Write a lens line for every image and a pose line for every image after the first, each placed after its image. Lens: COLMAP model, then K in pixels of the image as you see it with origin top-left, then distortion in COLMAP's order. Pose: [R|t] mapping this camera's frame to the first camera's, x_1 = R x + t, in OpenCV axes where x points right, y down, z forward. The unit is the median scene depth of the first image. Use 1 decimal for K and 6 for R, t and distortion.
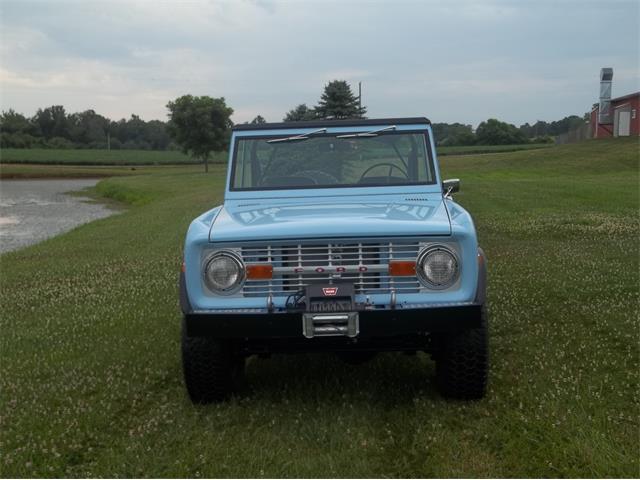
lens RADIAL K [[853.7, 0, 313.2], [0, 853.7, 239.7], [0, 0, 1]] dist [0.008033, 0.113233]
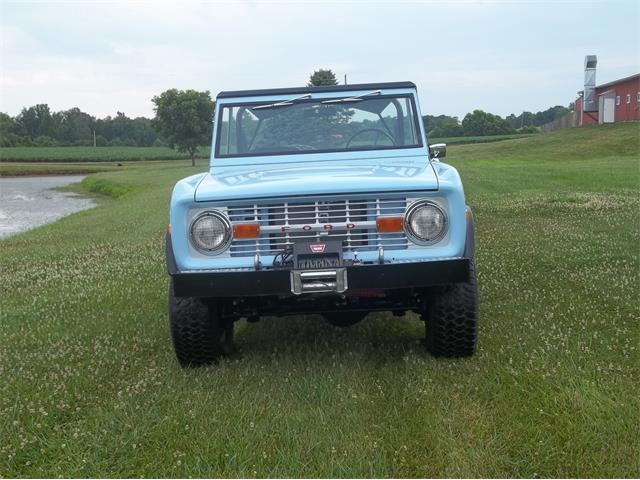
lens RADIAL K [[853.7, 0, 313.2], [0, 853.7, 239.7], [0, 0, 1]] dist [0.008033, 0.113233]
pose [[0.999735, -0.018678, 0.013460, 0.001296], [0.018590, 0.999805, 0.006662, 0.038667], [-0.013582, -0.006410, 0.999887, 0.006217]]
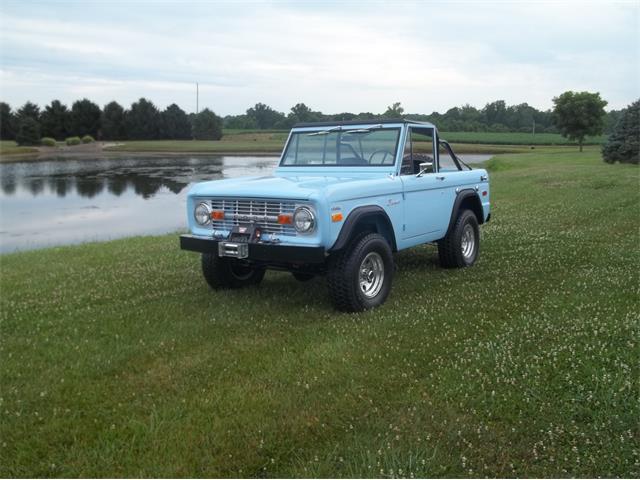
lens RADIAL K [[626.2, 0, 316.2], [0, 626.2, 239.3], [0, 0, 1]] dist [-0.070938, 0.036788]
pose [[0.840817, 0.092106, -0.533426, 0.688909], [-0.057182, 0.995017, 0.081675, -0.024610], [0.538291, -0.038171, 0.841894, 0.060928]]
